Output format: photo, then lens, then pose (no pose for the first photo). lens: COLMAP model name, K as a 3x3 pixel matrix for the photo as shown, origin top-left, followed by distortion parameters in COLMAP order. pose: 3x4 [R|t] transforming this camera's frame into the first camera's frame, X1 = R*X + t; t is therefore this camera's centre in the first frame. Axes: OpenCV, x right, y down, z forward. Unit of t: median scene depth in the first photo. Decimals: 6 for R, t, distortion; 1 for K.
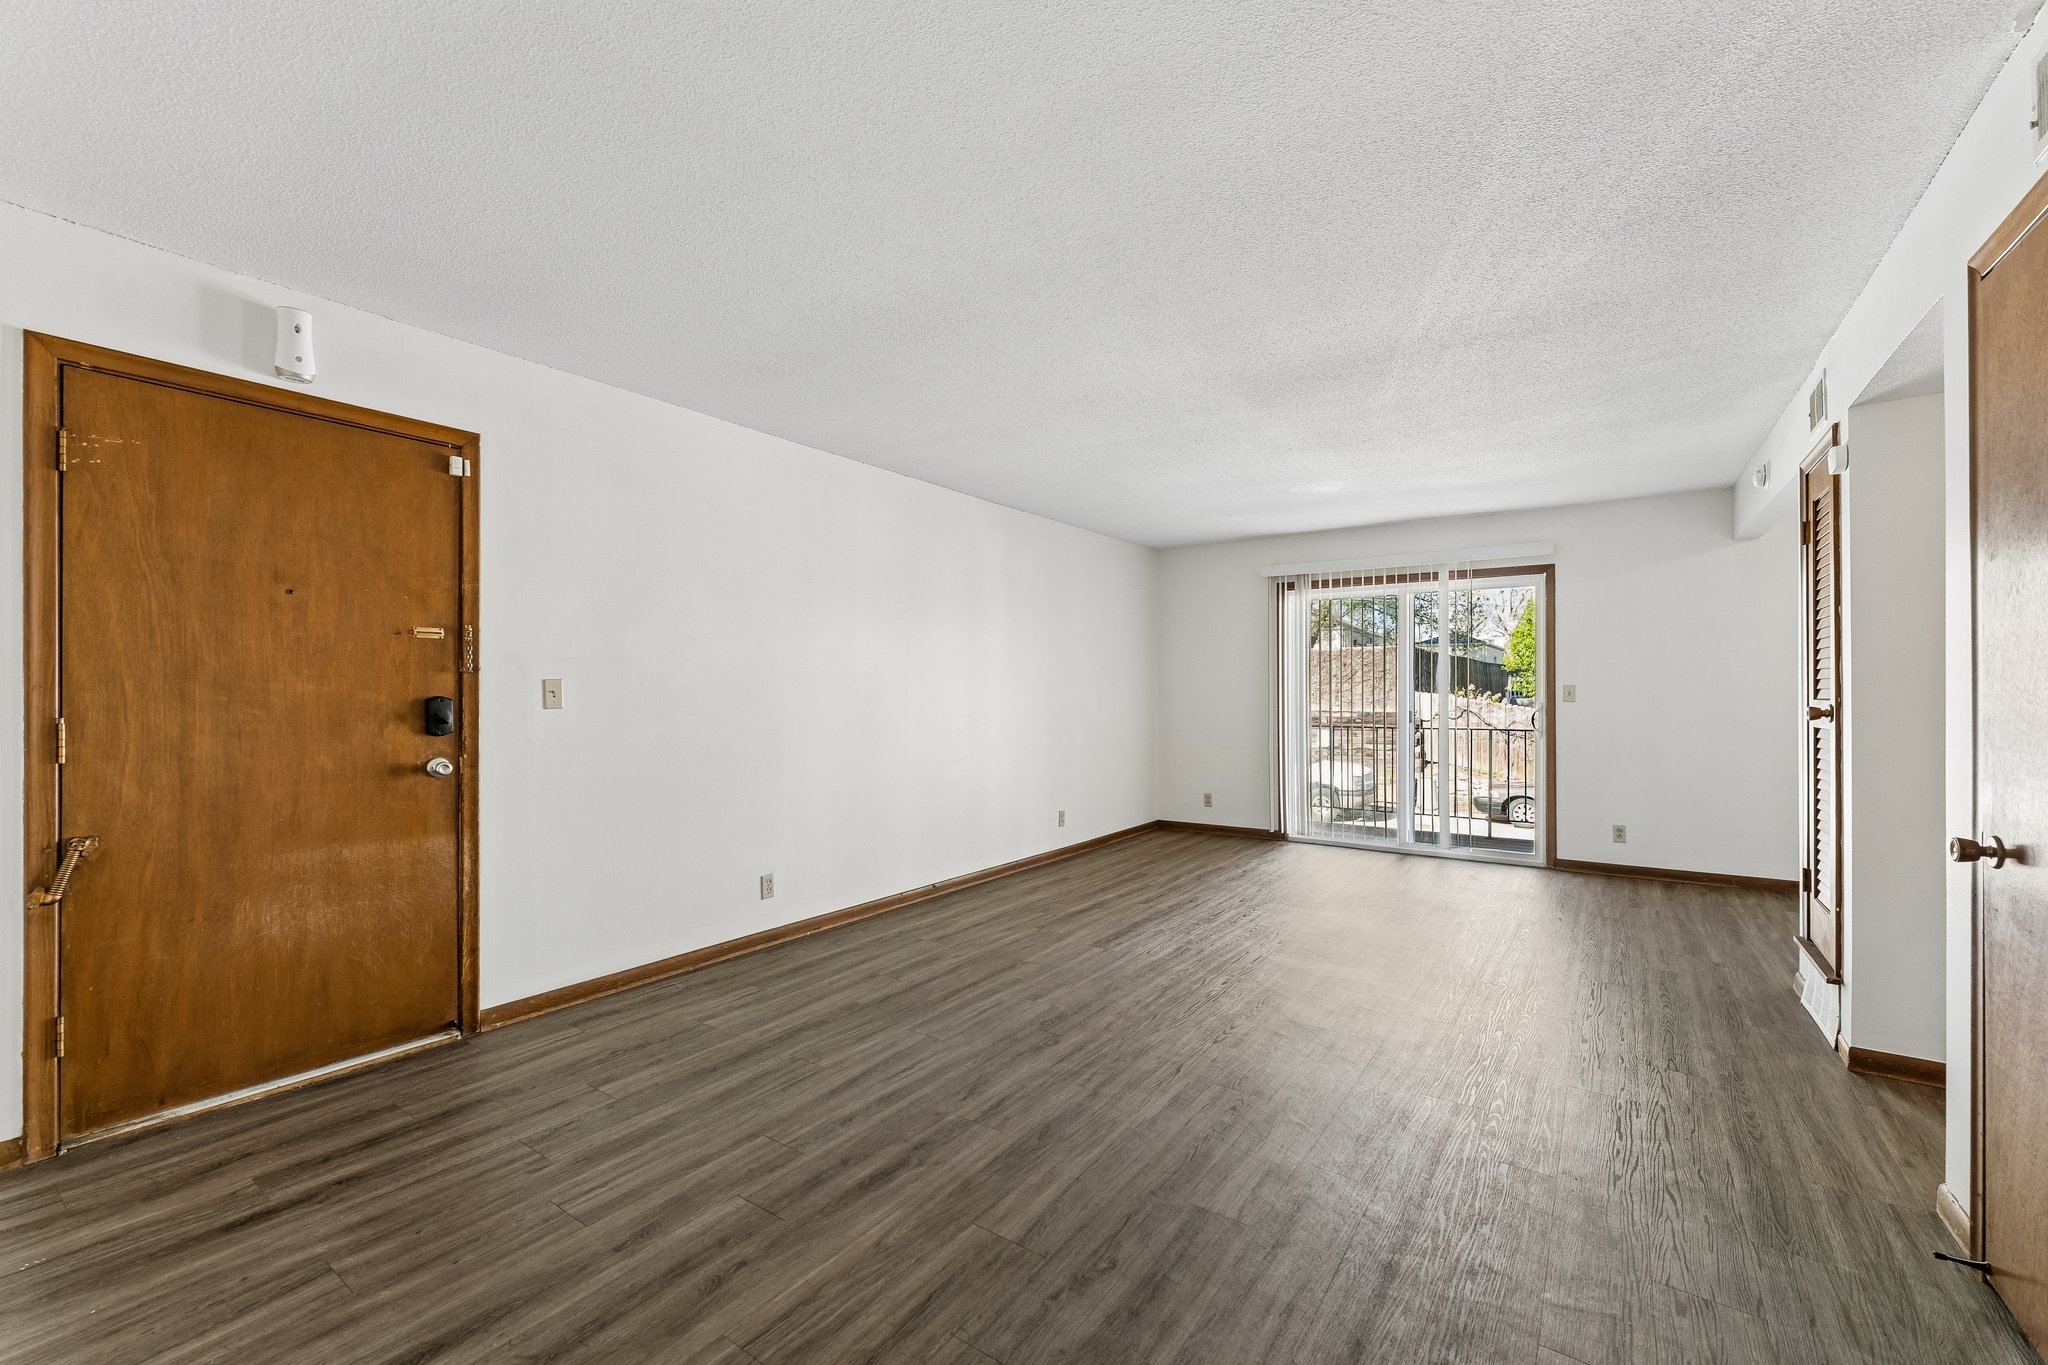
lens RADIAL K [[837.7, 0, 1028.9], [0, 837.7, 696.4], [0, 0, 1]] dist [-0.000890, -0.000155]
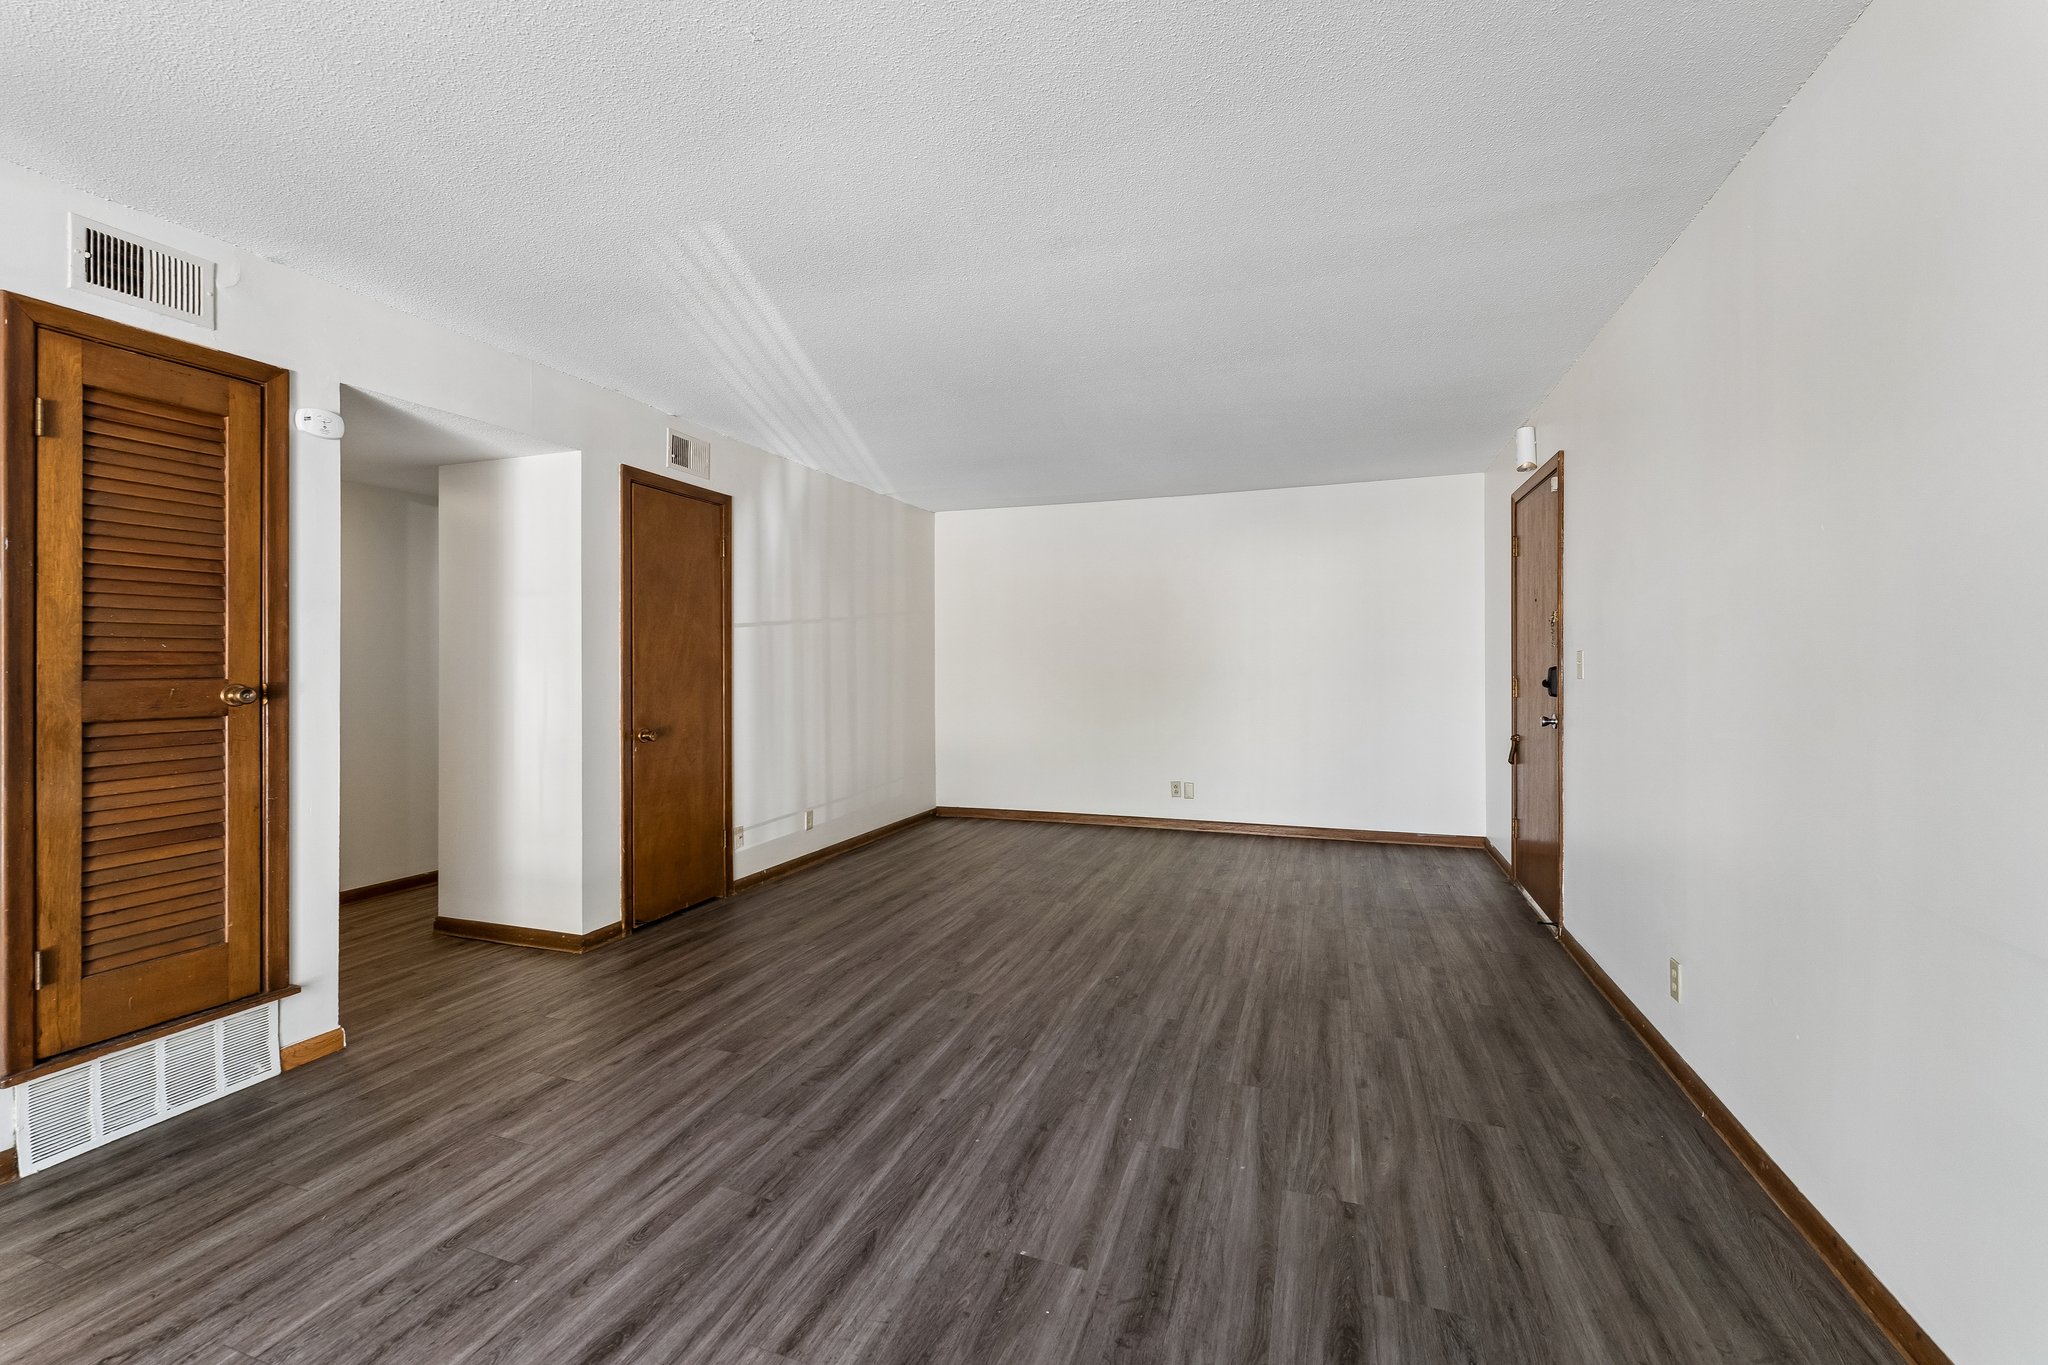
lens RADIAL K [[837.7, 0, 1024.6], [0, 837.7, 665.2], [0, 0, 1]] dist [-0.000890, -0.000155]
pose [[-0.964910, 0.003398, -0.262560, 0.213117], [0.002399, 0.999989, 0.004127, -0.005741], [0.262571, 0.003353, -0.964907, 1.012055]]
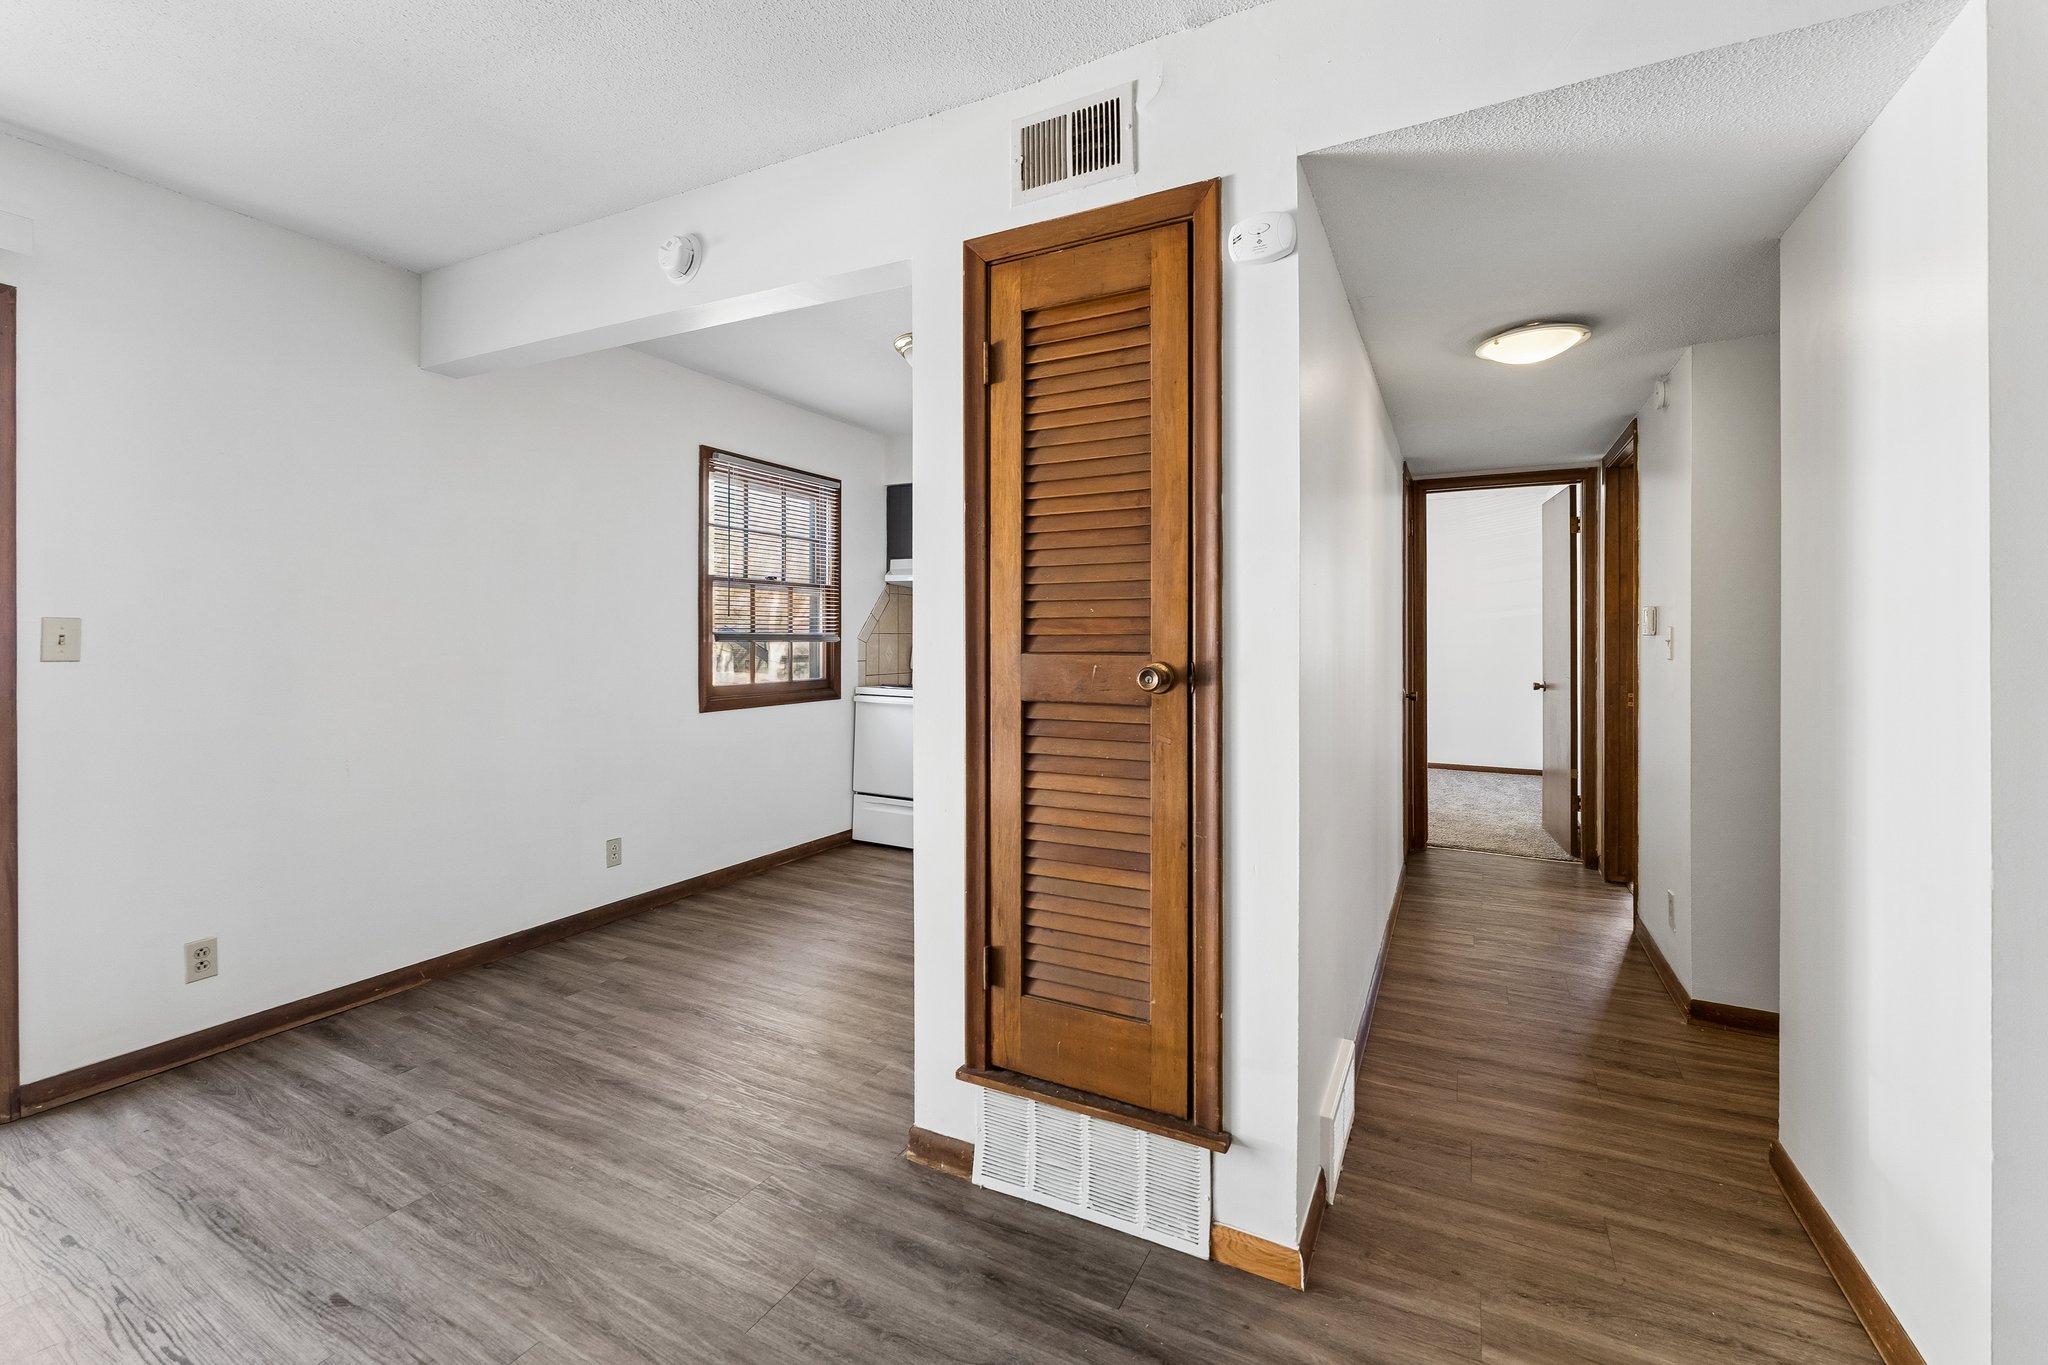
lens RADIAL K [[837.7, 0, 1032.1], [0, 837.7, 638.9], [0, 0, 1]] dist [-0.000890, -0.000155]
pose [[-0.134756, 0.002071, 0.990877, 0.198731], [-0.001269, 0.999997, -0.002263, -0.003088], [-0.990878, -0.001562, -0.134753, 0.590710]]
